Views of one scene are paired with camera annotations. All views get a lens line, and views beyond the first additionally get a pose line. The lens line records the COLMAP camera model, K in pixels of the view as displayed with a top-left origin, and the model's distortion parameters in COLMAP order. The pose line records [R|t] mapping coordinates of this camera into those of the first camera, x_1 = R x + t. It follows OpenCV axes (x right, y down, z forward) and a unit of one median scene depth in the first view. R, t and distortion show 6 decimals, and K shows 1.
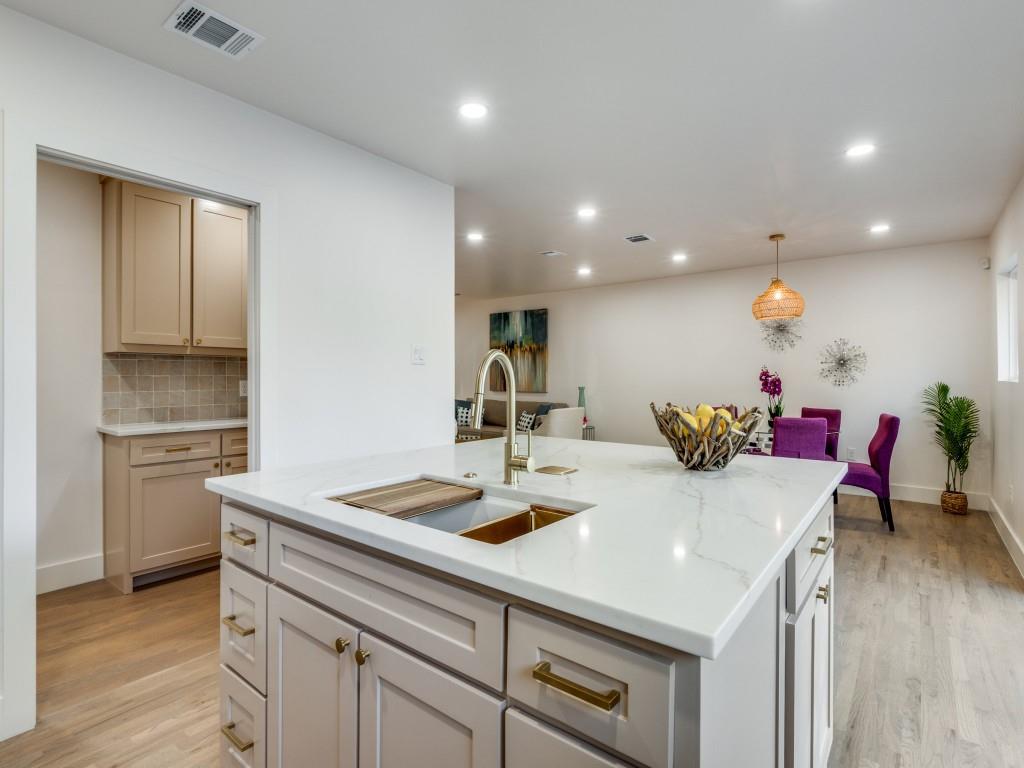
lens RADIAL K [[485.6, 0, 501.1], [0, 485.6, 381.7], [0, 0, 1]] dist [-0.000349, 0.000033]
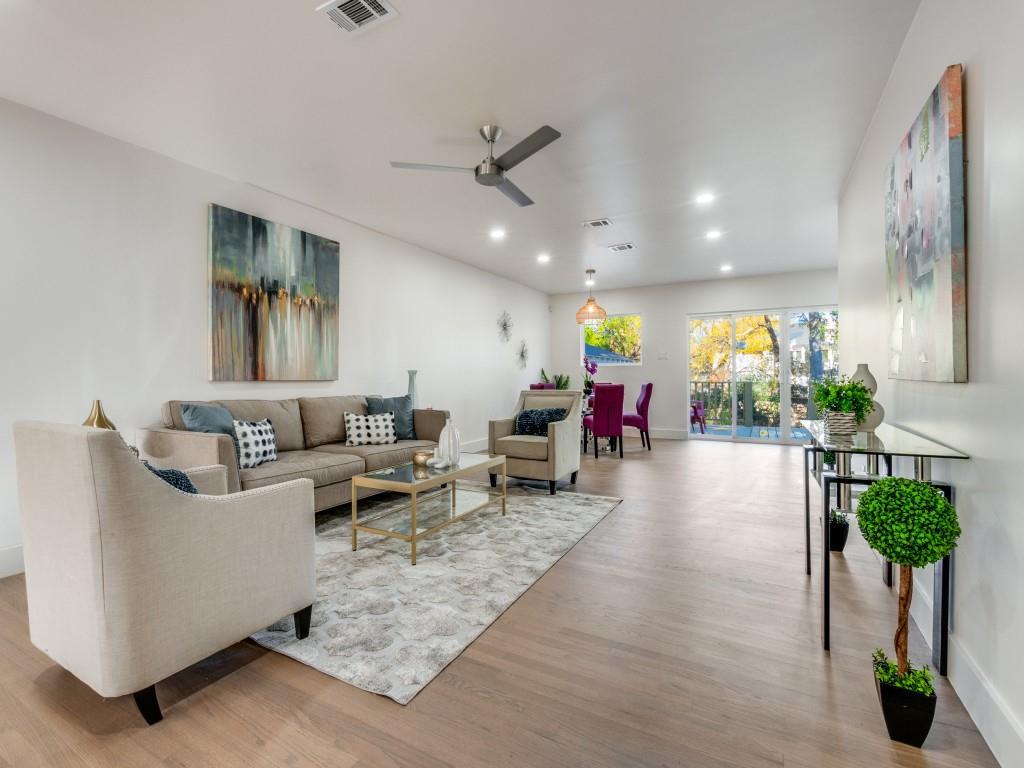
lens RADIAL K [[447.6, 0, 512.0], [0, 447.6, 380.8], [0, 0, 1]] dist [-0.013704, 0.000082]
pose [[-0.153041, -0.008199, 0.988186, -0.480956], [0.018975, 0.999757, 0.011234, 0.019777], [-0.988038, 0.020470, -0.152849, 0.849798]]
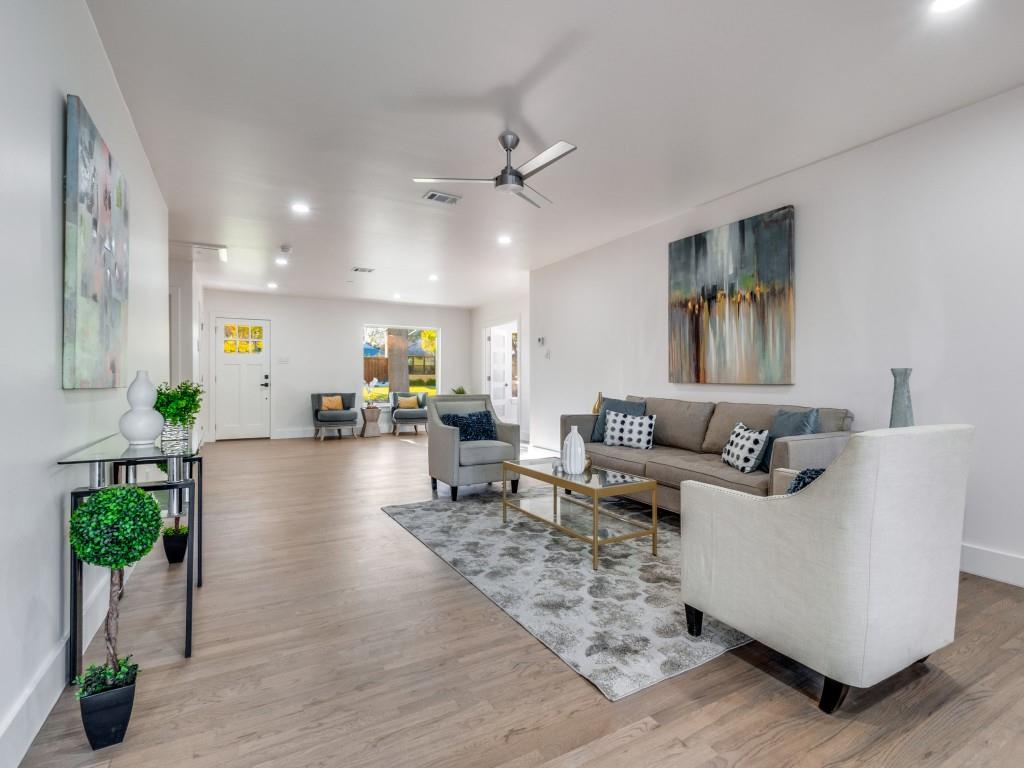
lens RADIAL K [[485.6, 0, 501.1], [0, 485.6, 381.7], [0, 0, 1]] dist [-0.000349, 0.000033]
pose [[0.920776, 0.000286, -0.390091, 0.017537], [-0.004020, 0.999954, -0.008755, 0.024056], [0.390070, 0.009629, 0.920735, 0.448582]]
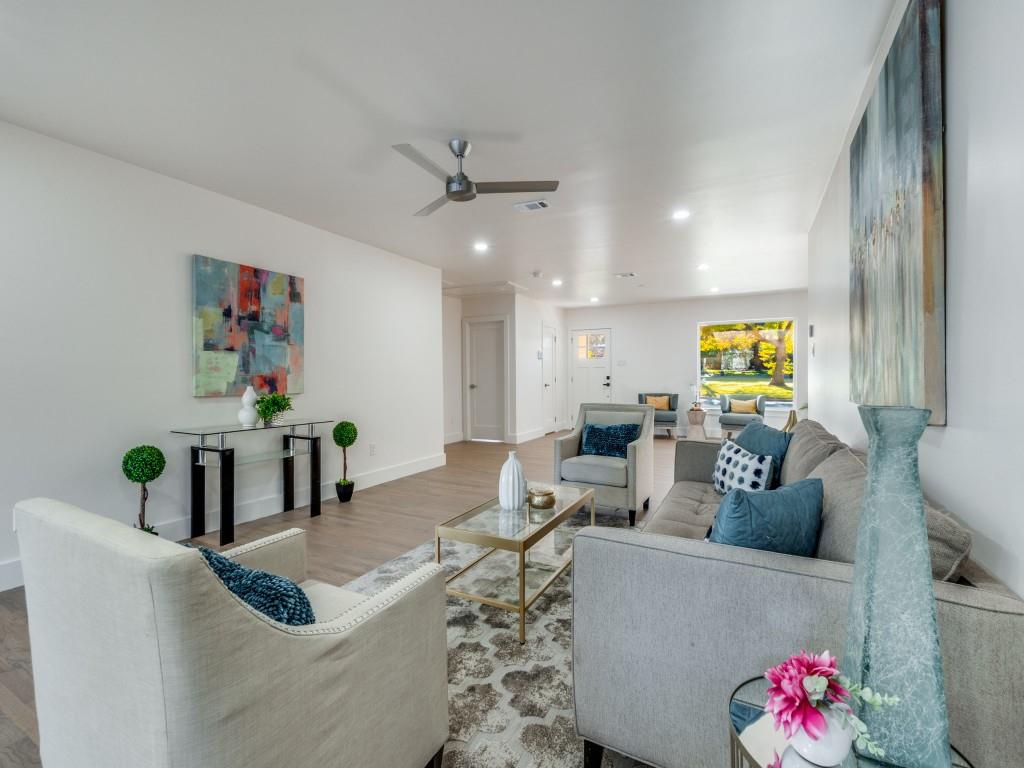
lens RADIAL K [[457.8, 0, 512.5], [0, 457.8, 373.8], [0, 0, 1]] dist [0.001256, 0.000078]
pose [[0.186003, -0.008655, -0.982511, 0.227416], [-0.004621, 0.999942, -0.009684, 0.007791], [0.982538, 0.006342, 0.185952, 0.783479]]
